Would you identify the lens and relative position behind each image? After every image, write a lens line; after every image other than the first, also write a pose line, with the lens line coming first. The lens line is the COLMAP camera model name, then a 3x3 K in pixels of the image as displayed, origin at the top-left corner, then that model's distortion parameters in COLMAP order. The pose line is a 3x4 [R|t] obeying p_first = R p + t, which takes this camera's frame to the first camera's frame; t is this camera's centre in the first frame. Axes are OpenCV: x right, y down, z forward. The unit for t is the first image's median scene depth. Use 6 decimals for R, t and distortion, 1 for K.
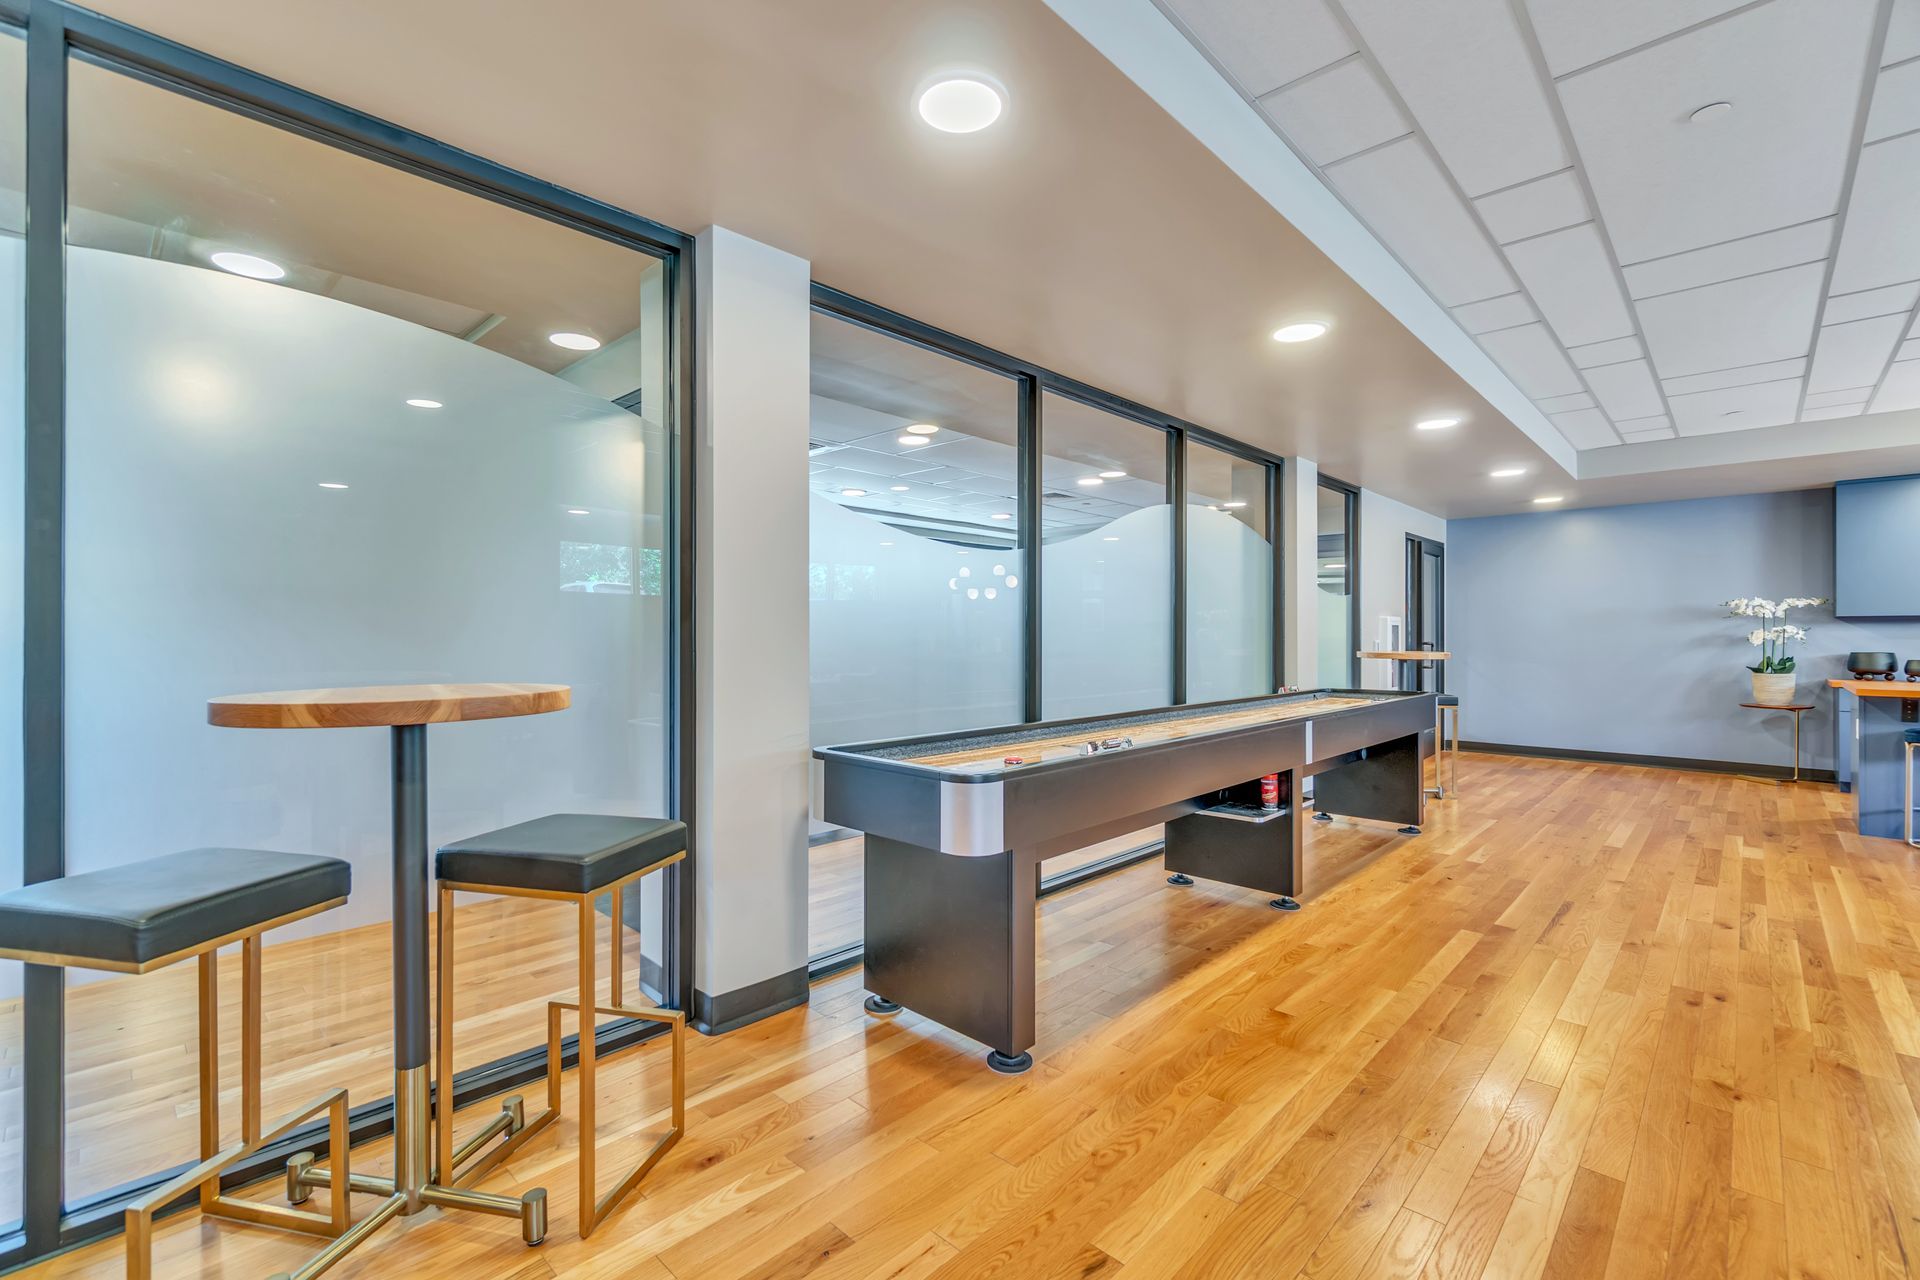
lens RADIAL K [[826.8, 0, 954.8], [0, 826.8, 640.6], [0, 0, 1]] dist [-0.002904, -0.000224]
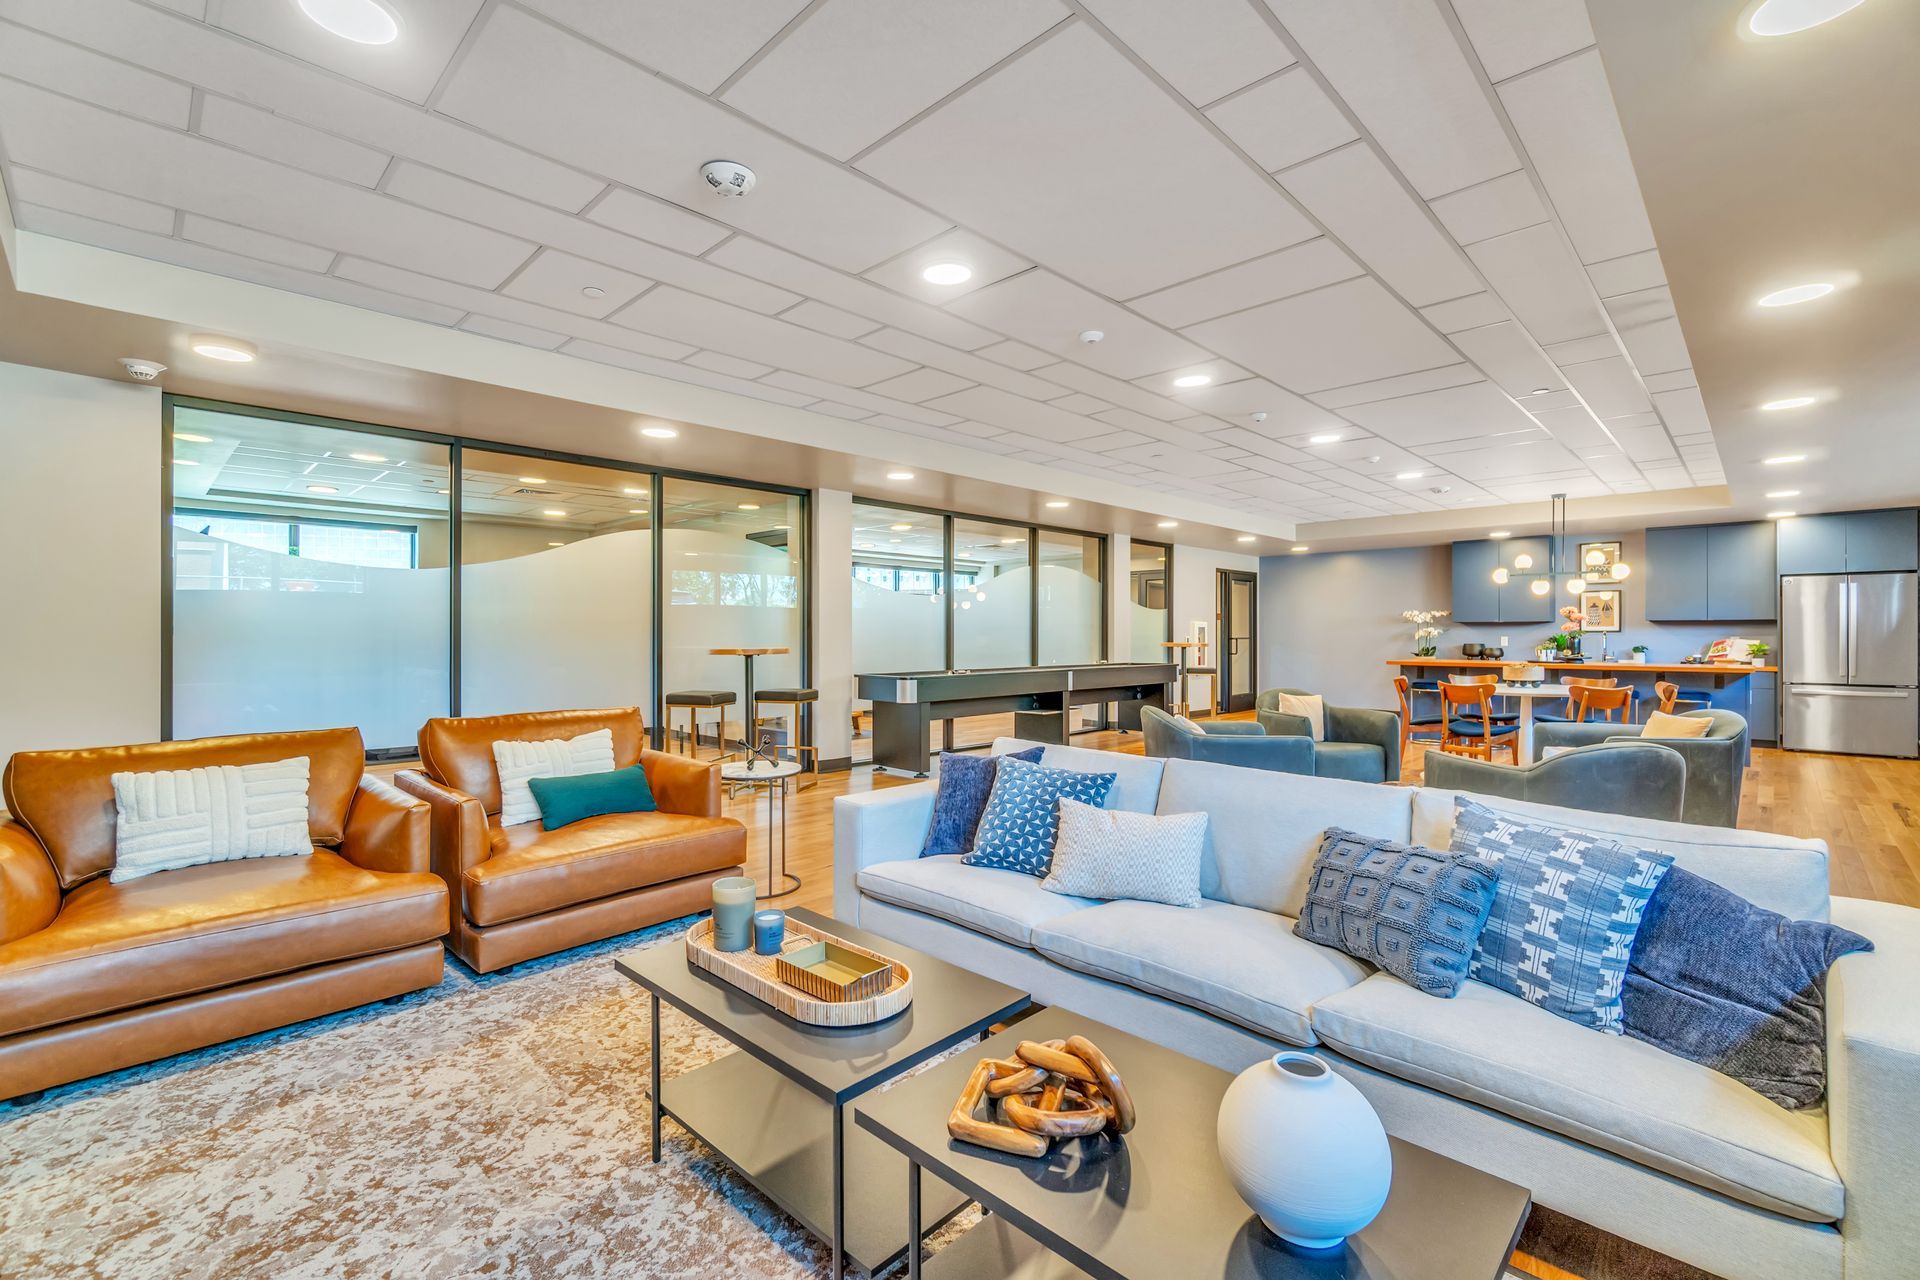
lens RADIAL K [[826.8, 0, 965.3], [0, 826.8, 635.6], [0, 0, 1]] dist [-0.002904, -0.000224]
pose [[0.999993, 0.002291, -0.002996, 0.115810], [-0.002296, 0.999996, -0.001823, 0.004374], [0.002992, 0.001830, 0.999994, -0.978082]]
